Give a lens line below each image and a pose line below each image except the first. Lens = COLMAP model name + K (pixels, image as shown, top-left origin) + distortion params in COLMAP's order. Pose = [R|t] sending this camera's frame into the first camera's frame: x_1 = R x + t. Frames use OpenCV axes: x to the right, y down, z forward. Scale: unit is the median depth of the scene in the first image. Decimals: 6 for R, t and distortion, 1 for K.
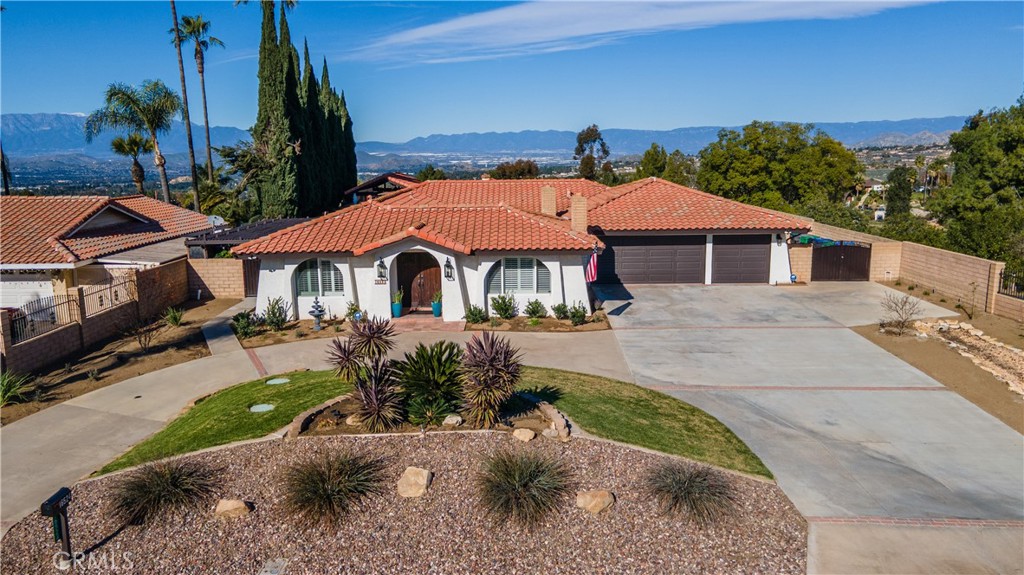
lens RADIAL K [[744.9, 0, 512.0], [0, 744.9, 287.5], [0, 0, 1]] dist [0.020545, 0.059768]
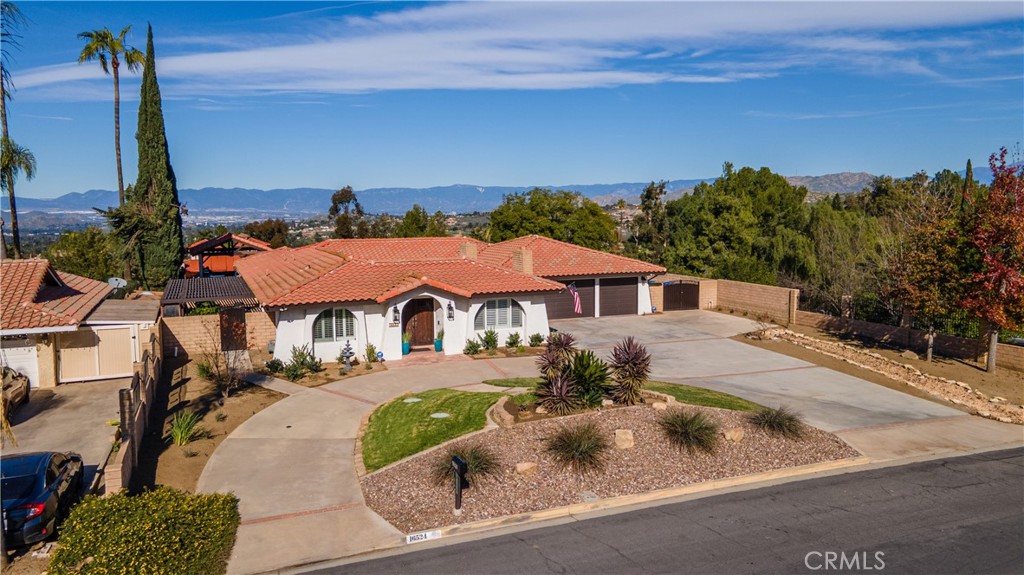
lens RADIAL K [[744.9, 0, 512.0], [0, 744.9, 287.5], [0, 0, 1]] dist [0.020545, 0.059768]
pose [[0.921510, -0.036538, 0.386631, -0.439380], [0.066552, 0.995694, -0.064525, 0.021160], [-0.382608, 0.085191, 0.919975, -0.147295]]
